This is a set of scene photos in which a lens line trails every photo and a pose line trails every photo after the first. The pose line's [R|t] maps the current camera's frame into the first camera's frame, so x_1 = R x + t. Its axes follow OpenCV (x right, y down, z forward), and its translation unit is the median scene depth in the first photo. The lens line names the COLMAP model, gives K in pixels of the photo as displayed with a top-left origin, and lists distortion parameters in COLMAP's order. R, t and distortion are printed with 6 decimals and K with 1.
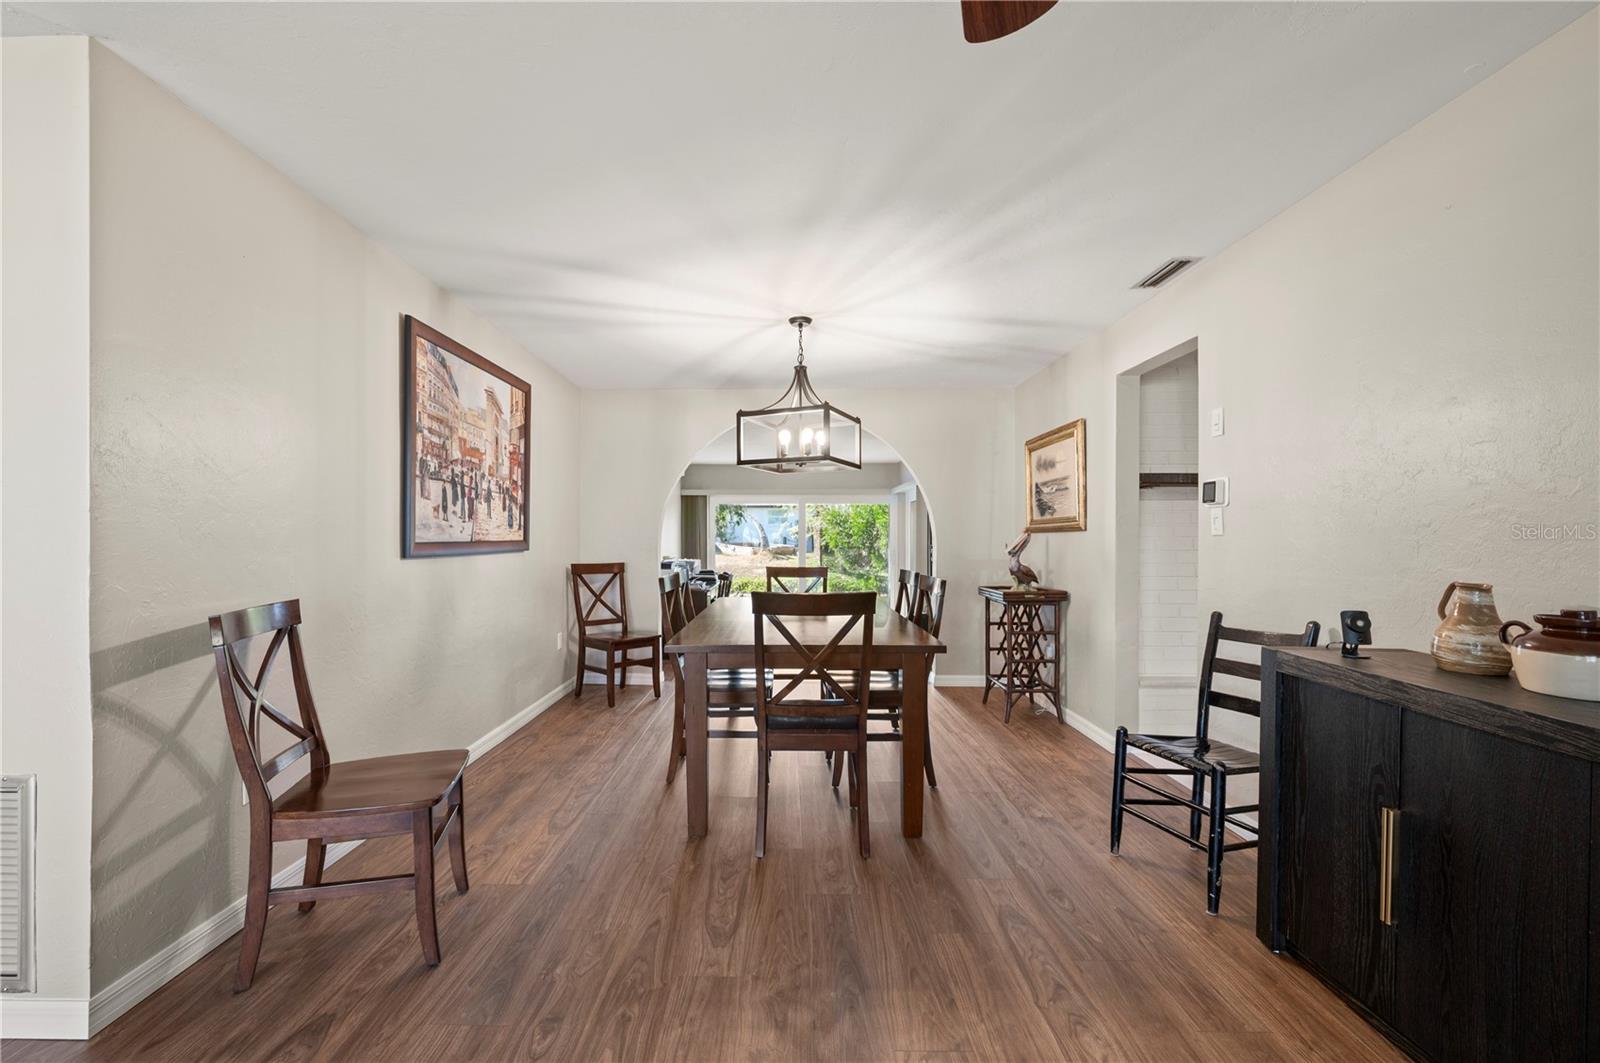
lens RADIAL K [[672.4, 0, 767.9], [0, 672.4, 537.7], [0, 0, 1]] dist [-0.001274, 0.000427]
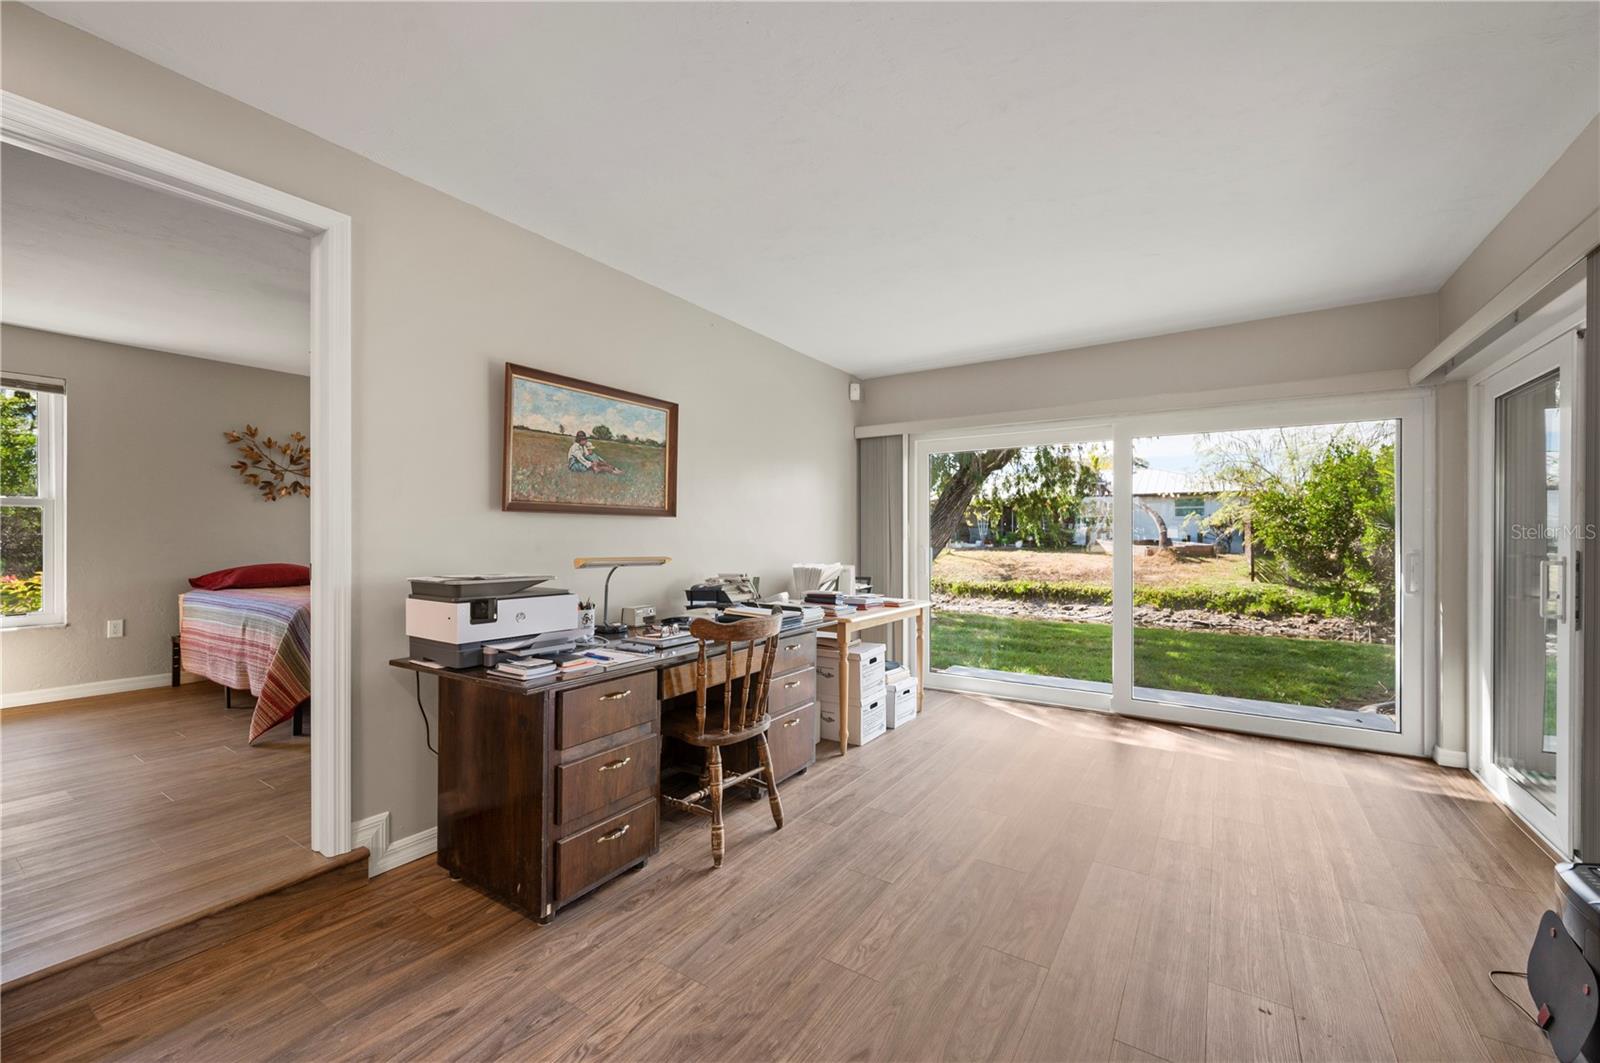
lens RADIAL K [[639.2, 0, 807.7], [0, 639.2, 536.7], [0, 0, 1]] dist [-0.000076, 0.000261]
pose [[0.852415, 0.001182, -0.522864, 0.309516], [-0.001444, 0.999999, -0.000094, 0.041081], [0.522864, 0.000835, 0.852416, 1.844044]]
